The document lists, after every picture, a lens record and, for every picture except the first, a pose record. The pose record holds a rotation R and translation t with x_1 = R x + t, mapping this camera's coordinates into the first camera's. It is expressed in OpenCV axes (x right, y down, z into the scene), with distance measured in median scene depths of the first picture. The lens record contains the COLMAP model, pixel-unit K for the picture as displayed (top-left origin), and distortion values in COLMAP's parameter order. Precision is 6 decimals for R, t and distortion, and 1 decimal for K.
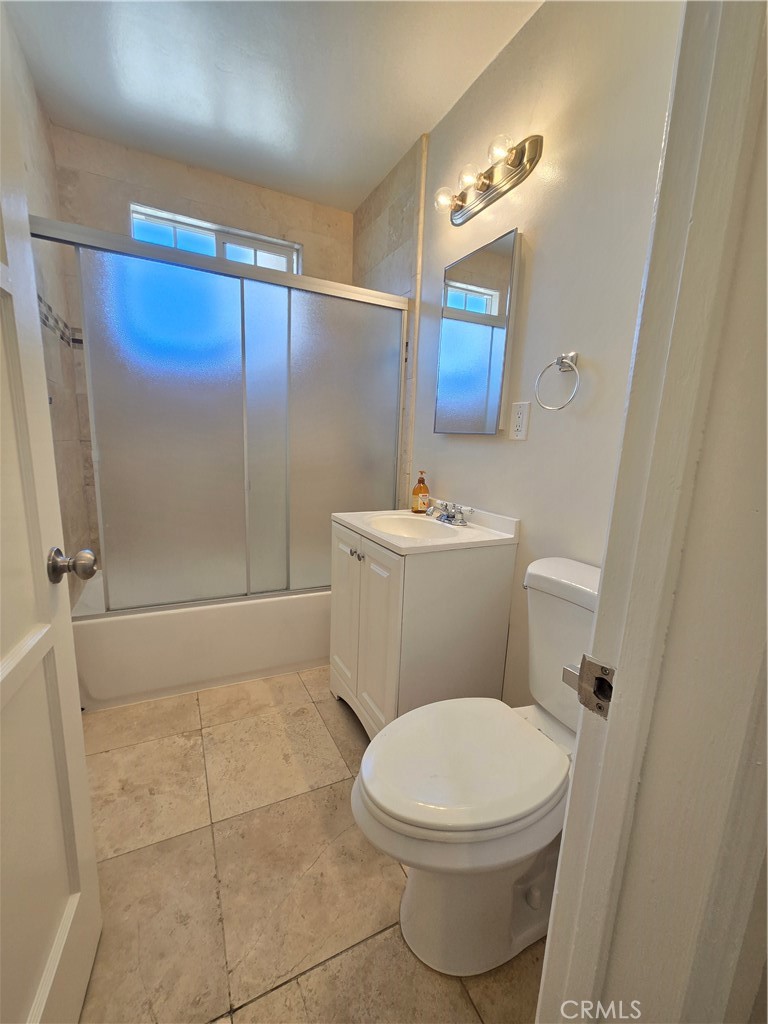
lens RADIAL K [[415.5, 0, 381.6], [0, 415.5, 512.2], [0, 0, 1]] dist [0.001704, 0.000119]
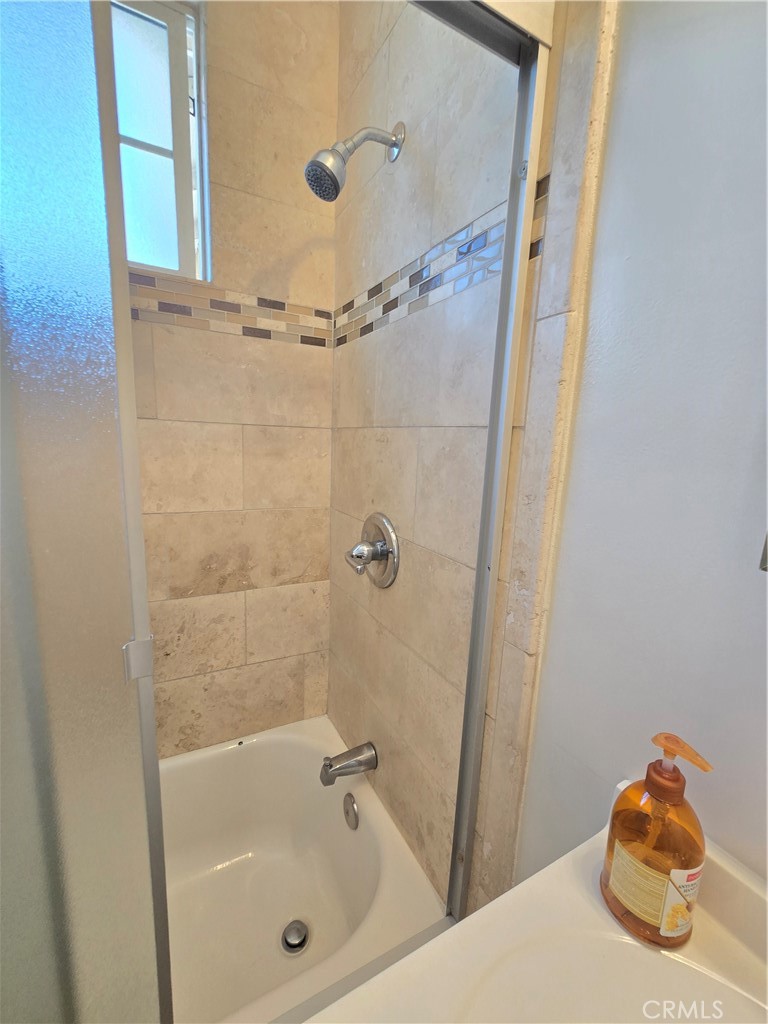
lens RADIAL K [[415.5, 0, 382.0], [0, 415.5, 516.0], [0, 0, 1]] dist [0.001704, 0.000119]
pose [[0.999575, 0.000665, 0.029129, -0.048614], [-0.000498, 0.999983, -0.005723, -0.191198], [-0.029132, 0.005706, 0.999559, 0.736747]]
